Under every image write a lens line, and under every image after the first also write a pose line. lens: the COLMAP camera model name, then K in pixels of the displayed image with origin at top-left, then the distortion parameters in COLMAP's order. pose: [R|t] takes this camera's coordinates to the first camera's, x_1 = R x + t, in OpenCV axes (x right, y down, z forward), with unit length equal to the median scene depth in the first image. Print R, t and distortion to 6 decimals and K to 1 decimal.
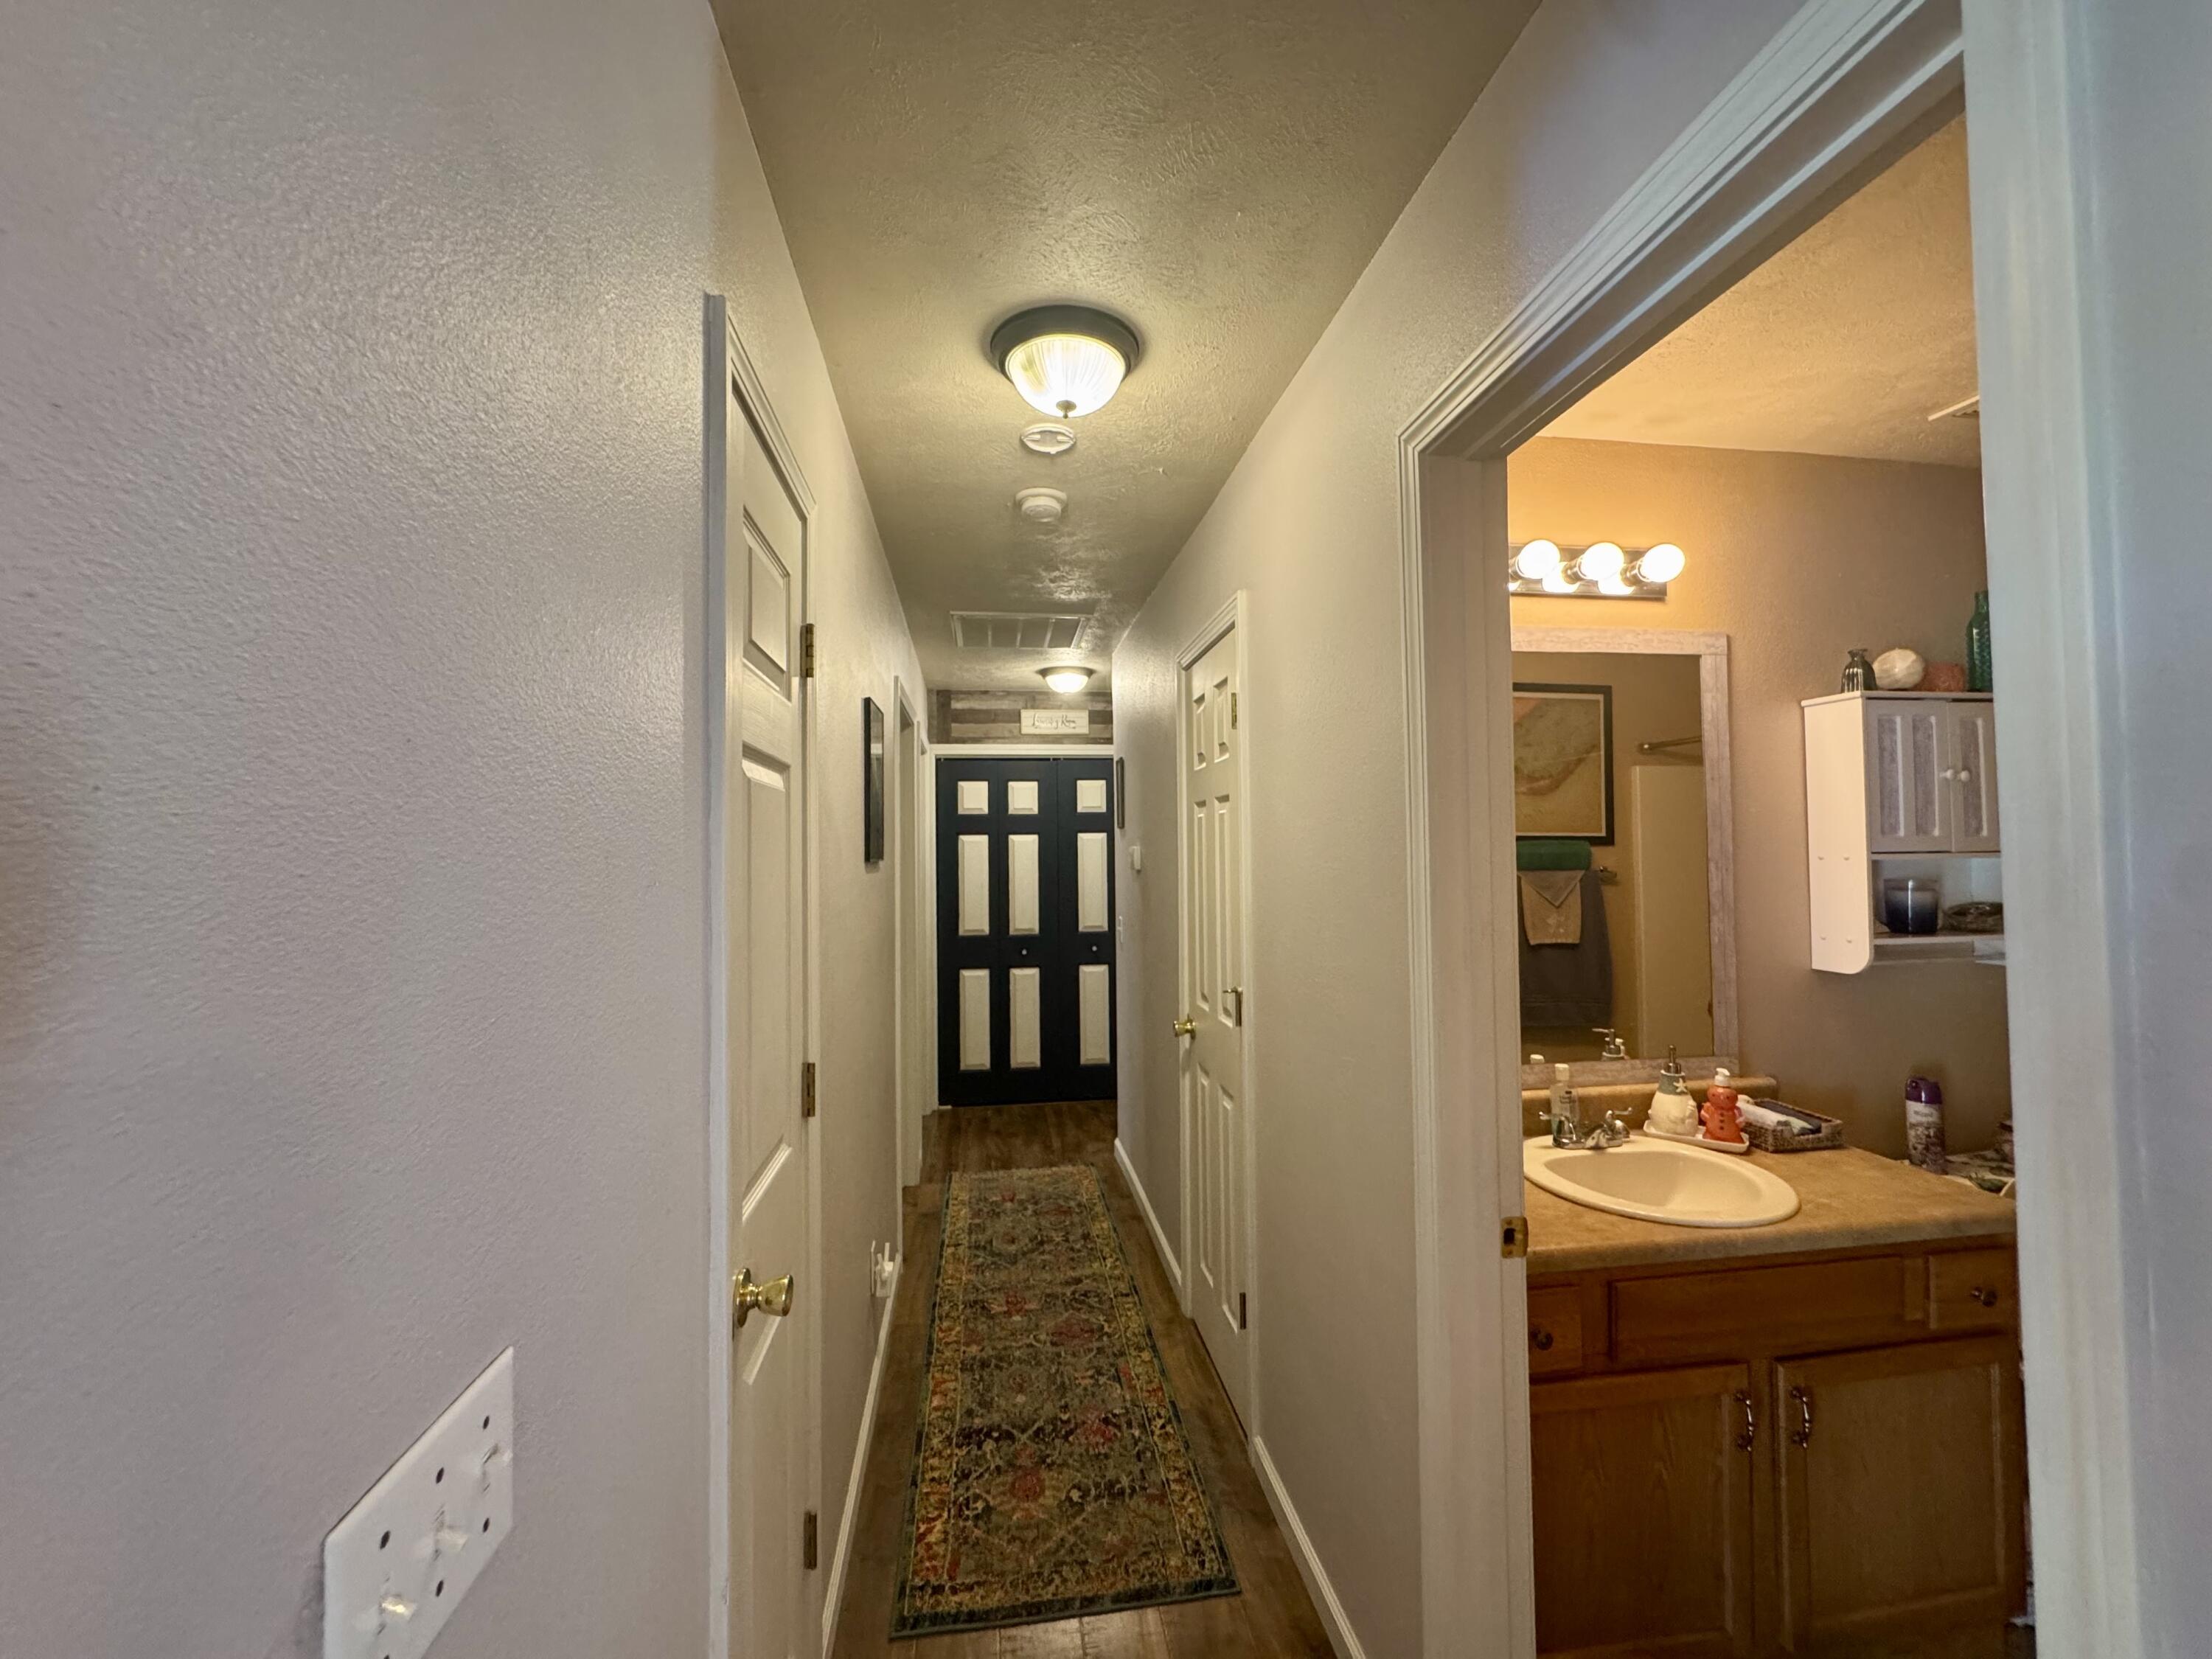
lens RADIAL K [[883.9, 0, 1106.0], [0, 883.9, 829.5], [0, 0, 1]] dist [-0.002797, 0.000080]
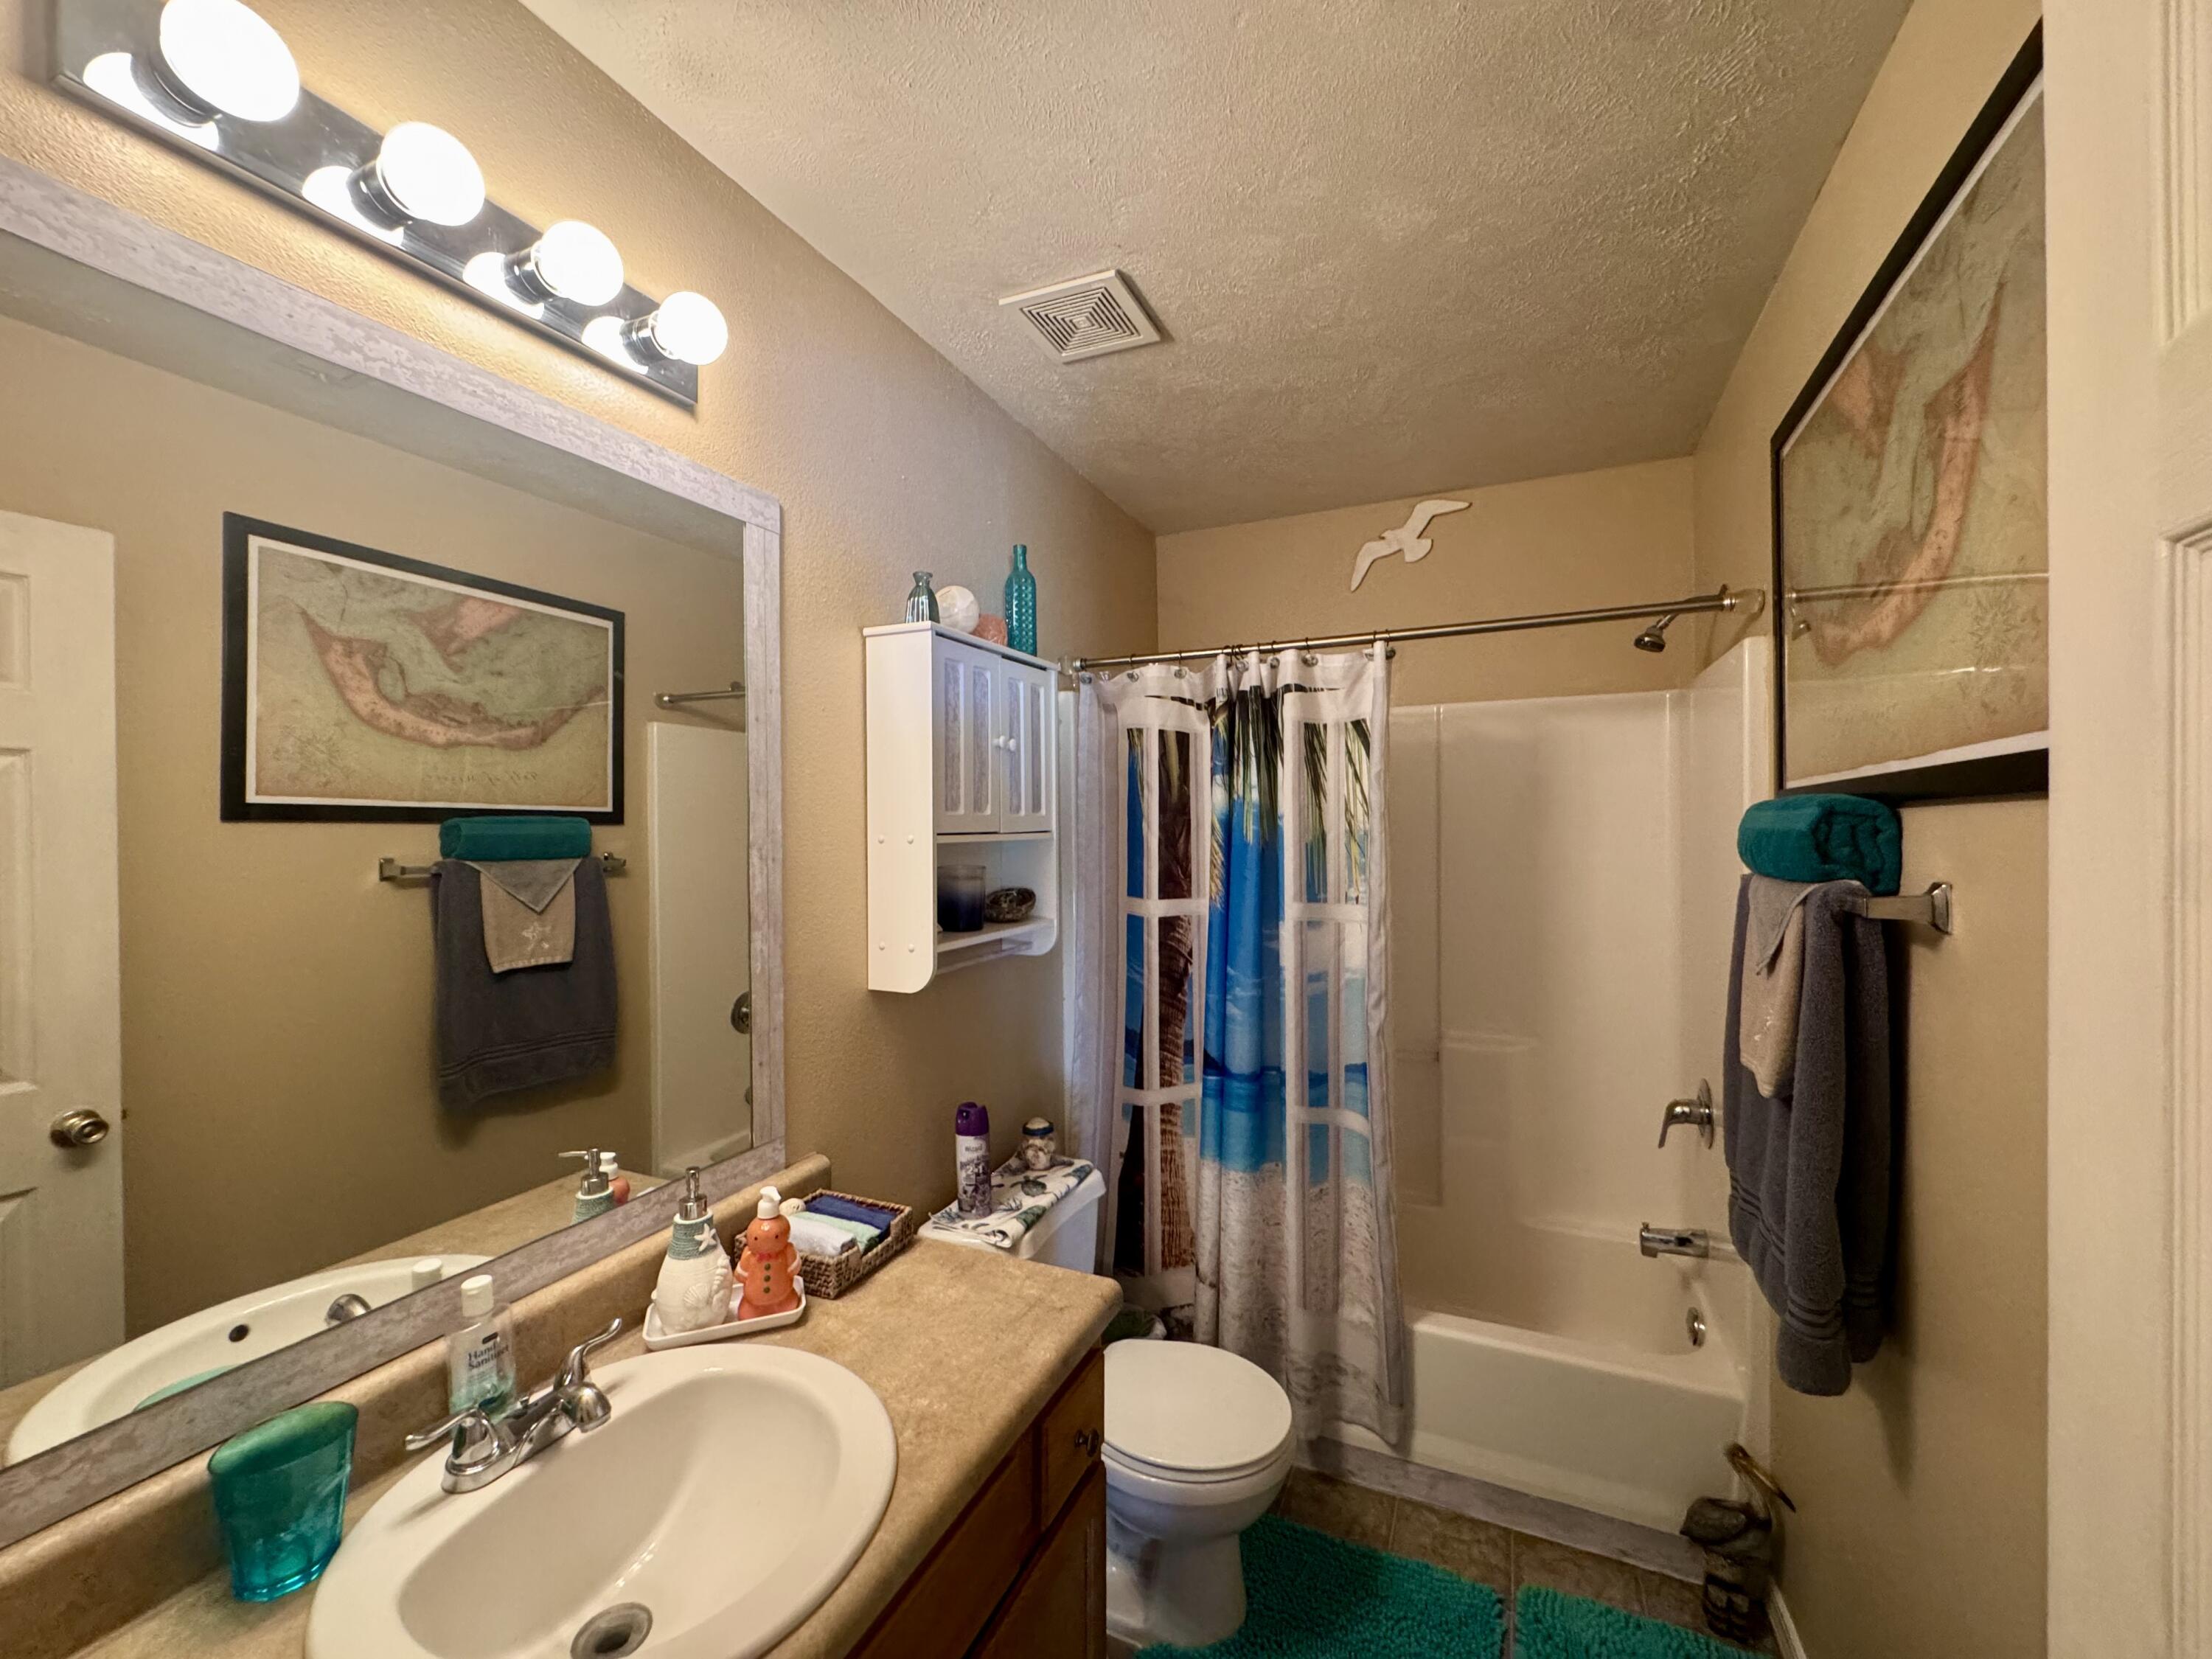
lens RADIAL K [[883.9, 0, 1106.0], [0, 883.9, 829.5], [0, 0, 1]] dist [-0.002797, 0.000080]
pose [[0.533695, 0.003155, 0.845671, 0.282442], [-0.021033, 0.999733, 0.009543, 0.011661], [-0.845416, -0.022880, 0.533619, 0.446378]]
